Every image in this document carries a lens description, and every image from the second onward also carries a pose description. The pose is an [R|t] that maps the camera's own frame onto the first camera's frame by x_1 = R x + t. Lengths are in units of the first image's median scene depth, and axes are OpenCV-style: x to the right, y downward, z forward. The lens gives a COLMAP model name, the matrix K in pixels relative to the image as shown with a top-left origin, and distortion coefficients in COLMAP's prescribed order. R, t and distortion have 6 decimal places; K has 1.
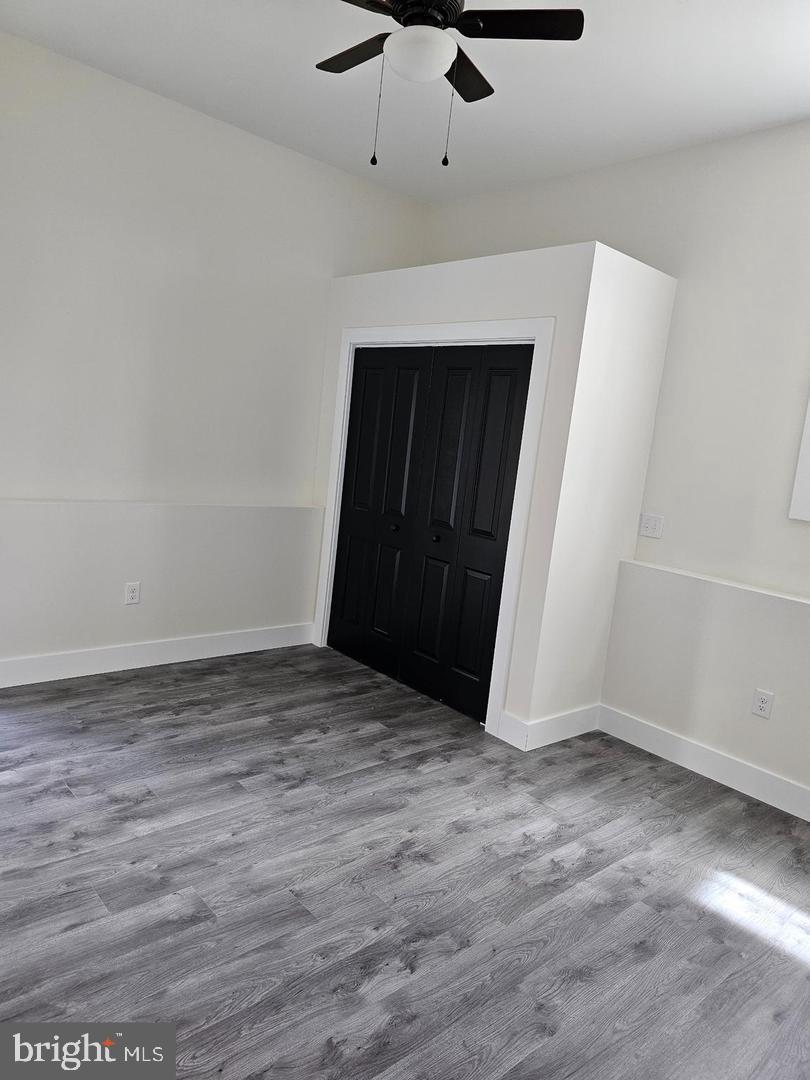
lens RADIAL K [[736.2, 0, 407.4], [0, 736.2, 540.2], [0, 0, 1]] dist [0.081937, -0.059429]
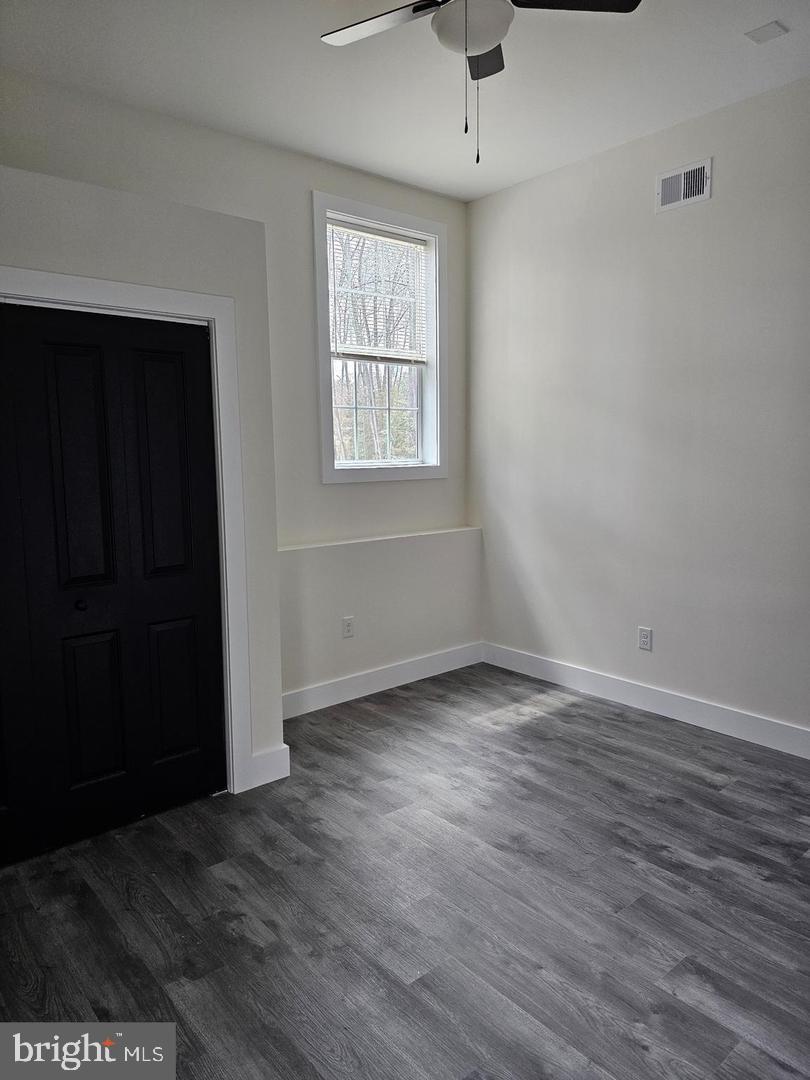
lens RADIAL K [[736.2, 0, 407.4], [0, 736.2, 540.2], [0, 0, 1]] dist [0.081937, -0.059429]
pose [[0.002649, -0.231966, 0.972720, -0.776630], [0.153556, 0.961281, 0.228820, -0.215674], [-0.988136, 0.148761, 0.038166, 0.887841]]
